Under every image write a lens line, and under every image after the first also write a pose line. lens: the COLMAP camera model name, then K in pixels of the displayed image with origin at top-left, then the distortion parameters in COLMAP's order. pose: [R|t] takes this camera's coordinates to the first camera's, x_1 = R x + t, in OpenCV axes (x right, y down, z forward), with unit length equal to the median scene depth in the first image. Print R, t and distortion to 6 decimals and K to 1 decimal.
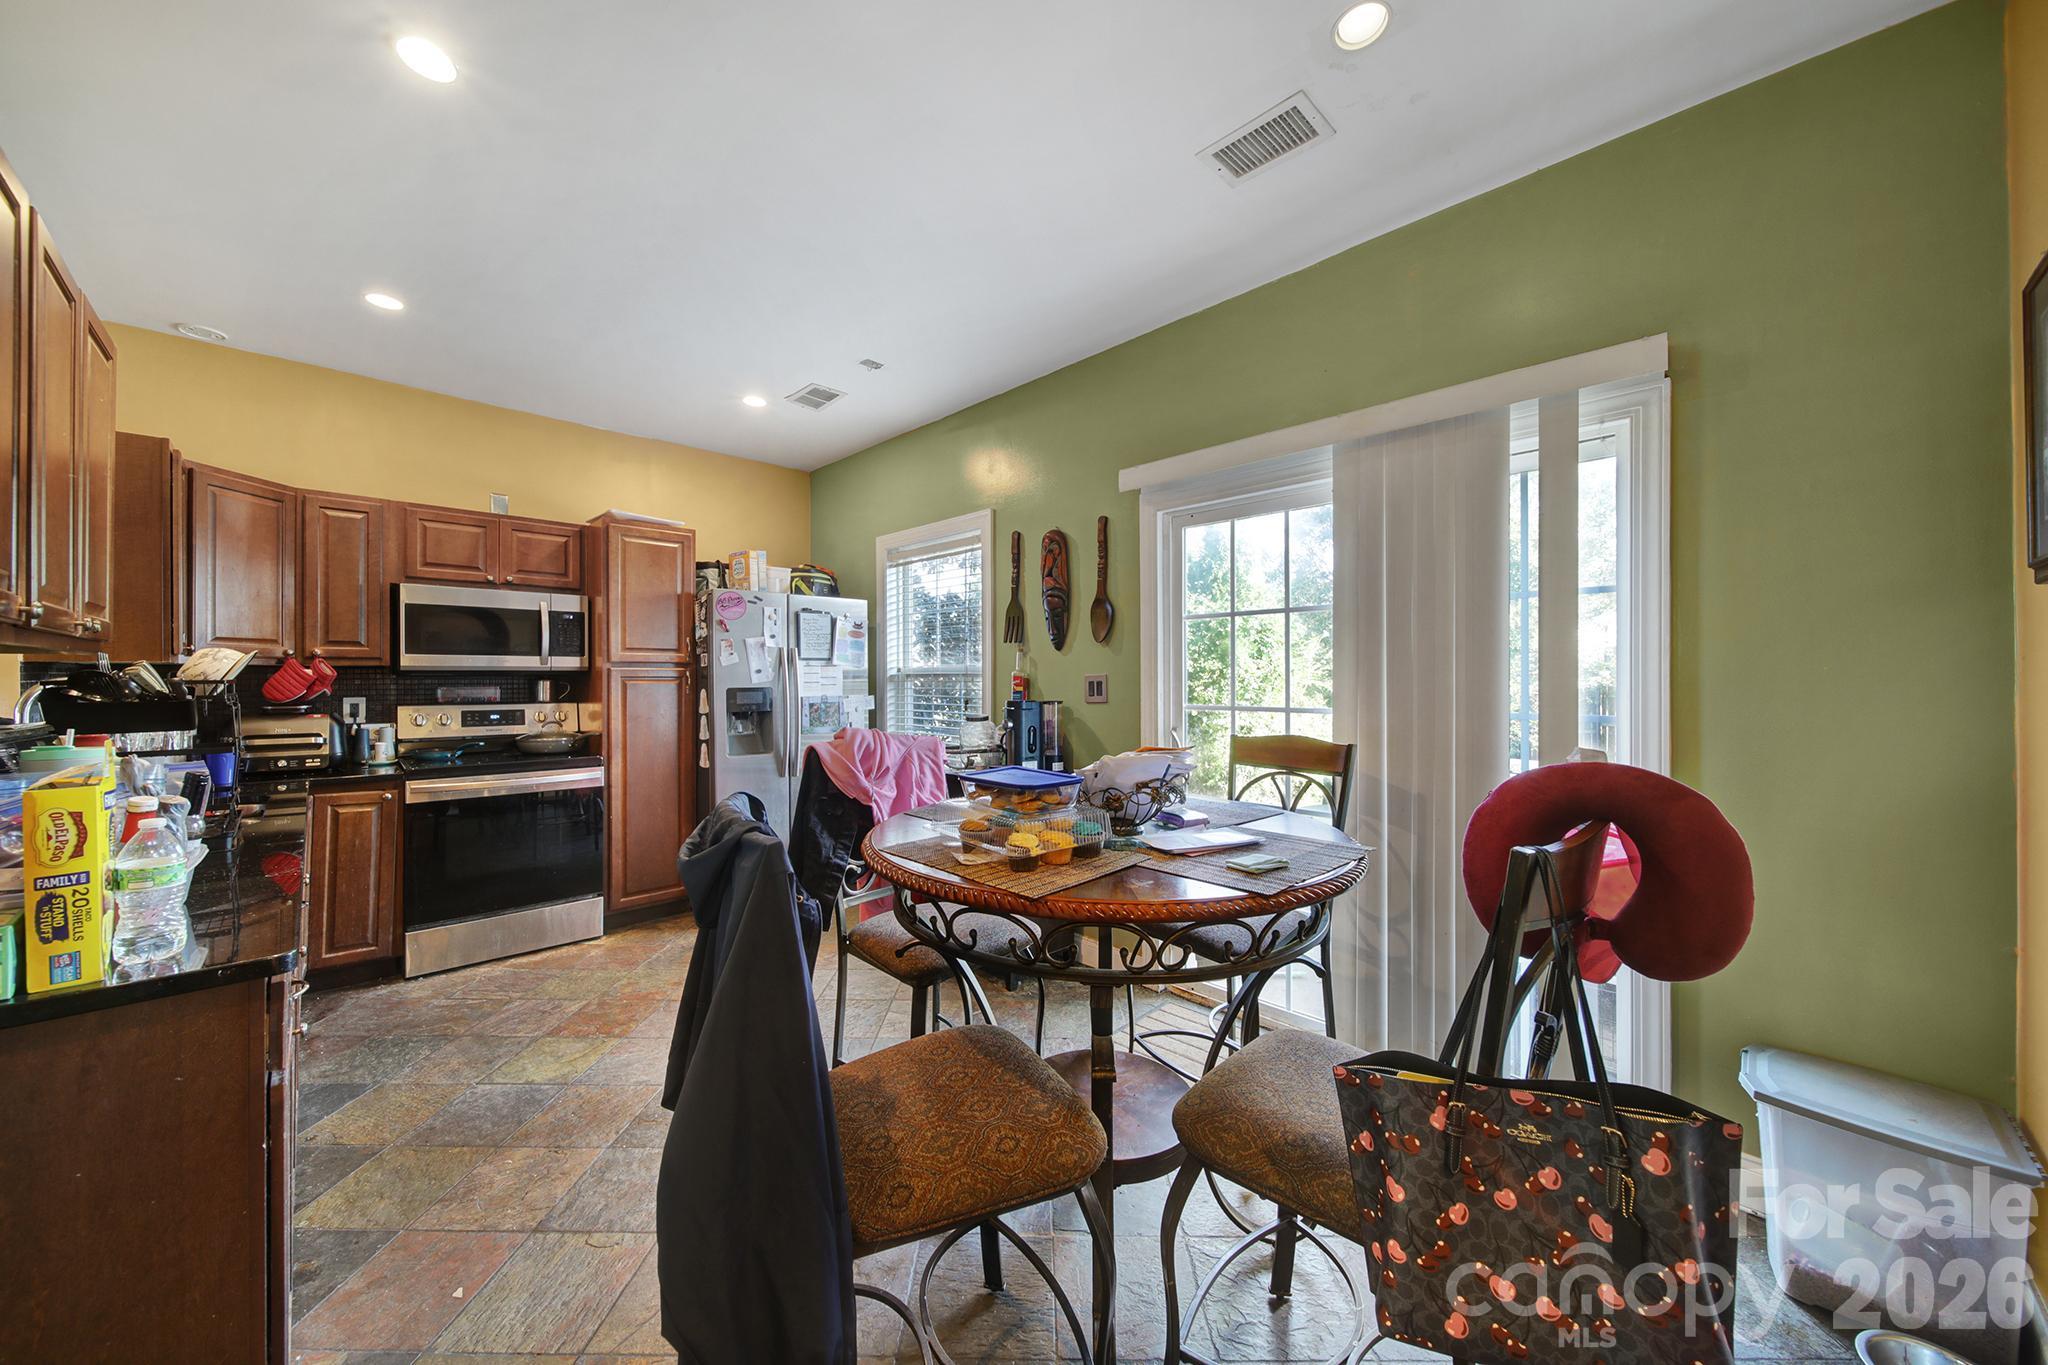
lens RADIAL K [[717.5, 0, 1027.1], [0, 717.5, 676.7], [0, 0, 1]] dist [-0.002938, -0.000754]
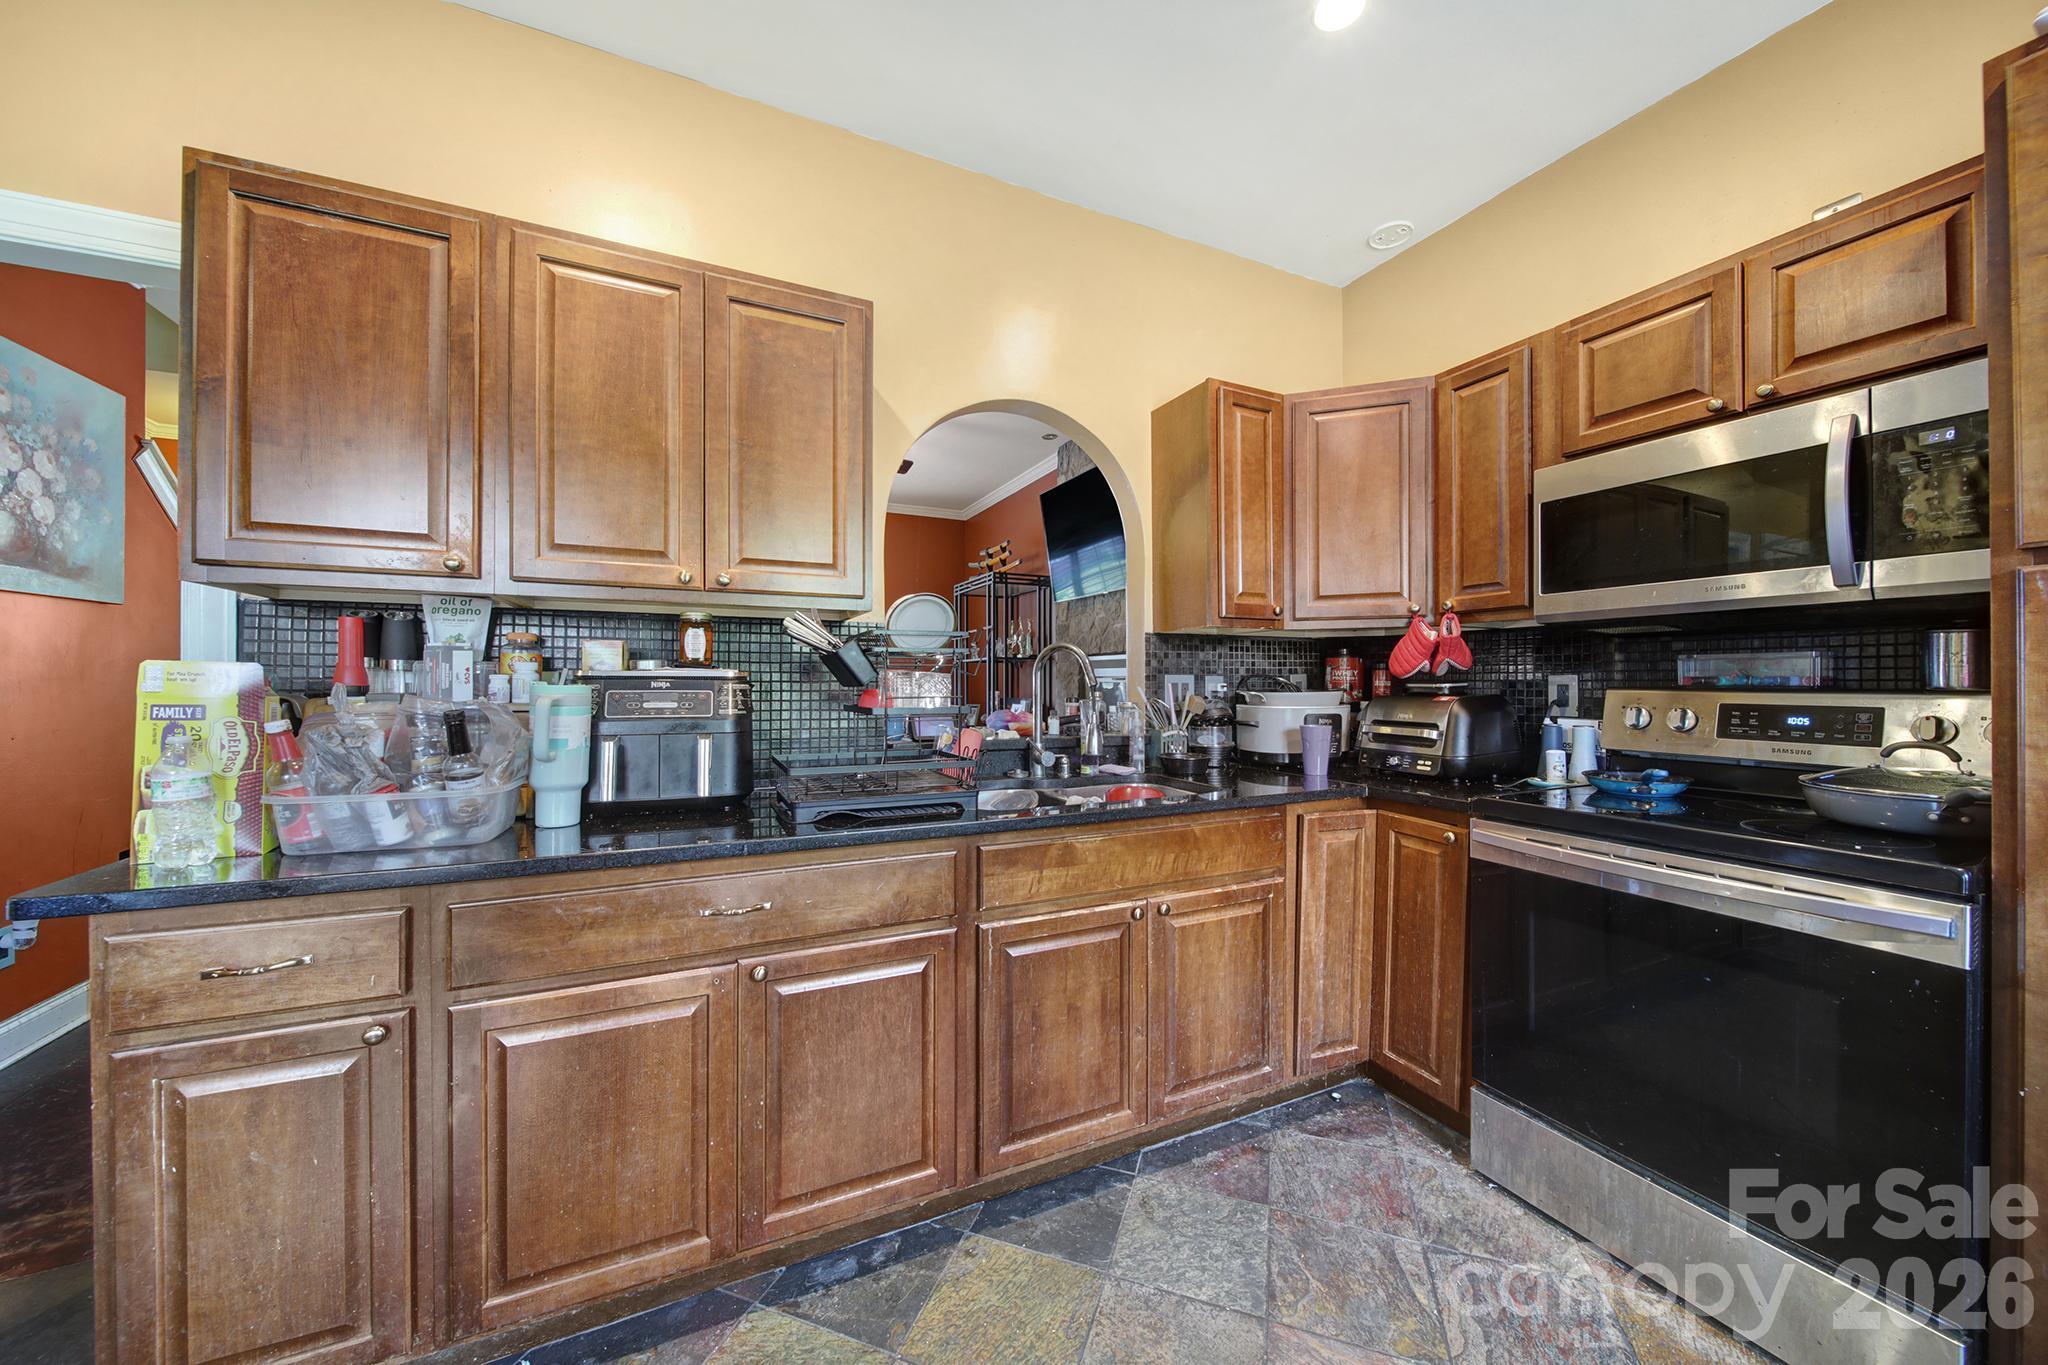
lens RADIAL K [[717.5, 0, 1023.8], [0, 717.5, 680.3], [0, 0, 1]] dist [-0.002938, -0.000754]
pose [[-0.340478, 0.003021, -0.940248, -0.199100], [0.002861, 0.999994, 0.002177, 0.032338], [0.940248, -0.001949, -0.340485, 0.789421]]
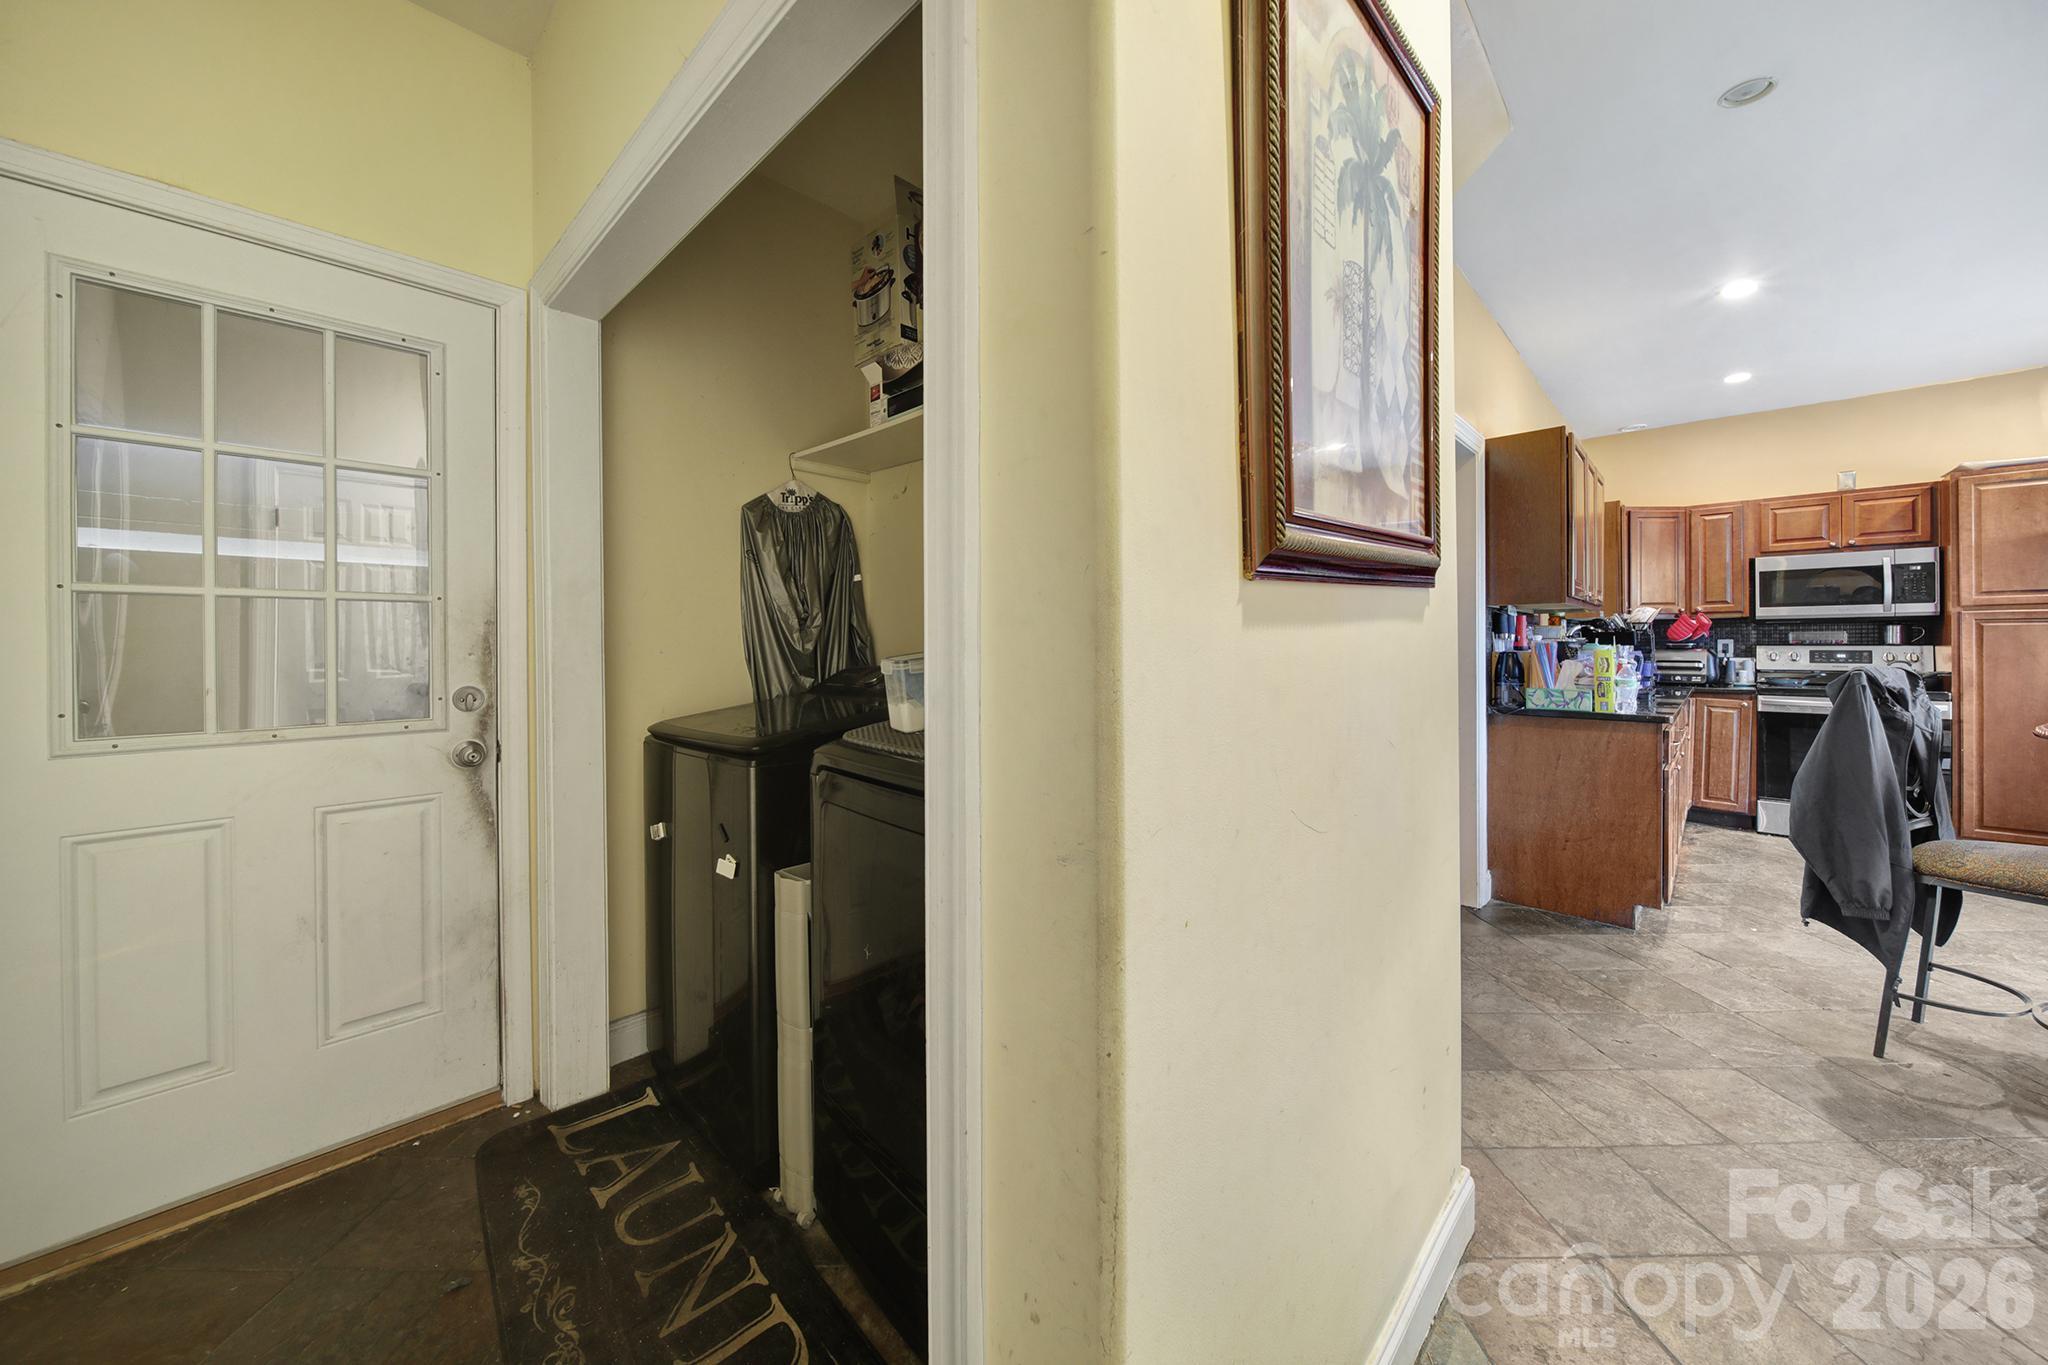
lens RADIAL K [[717.5, 0, 1028.6], [0, 717.5, 644.6], [0, 0, 1]] dist [-0.002938, -0.000754]
pose [[0.016257, -0.000380, -0.999868, 0.503665], [0.005653, 0.999984, -0.000288, 0.032554], [0.999852, -0.005648, 0.016259, -0.452779]]
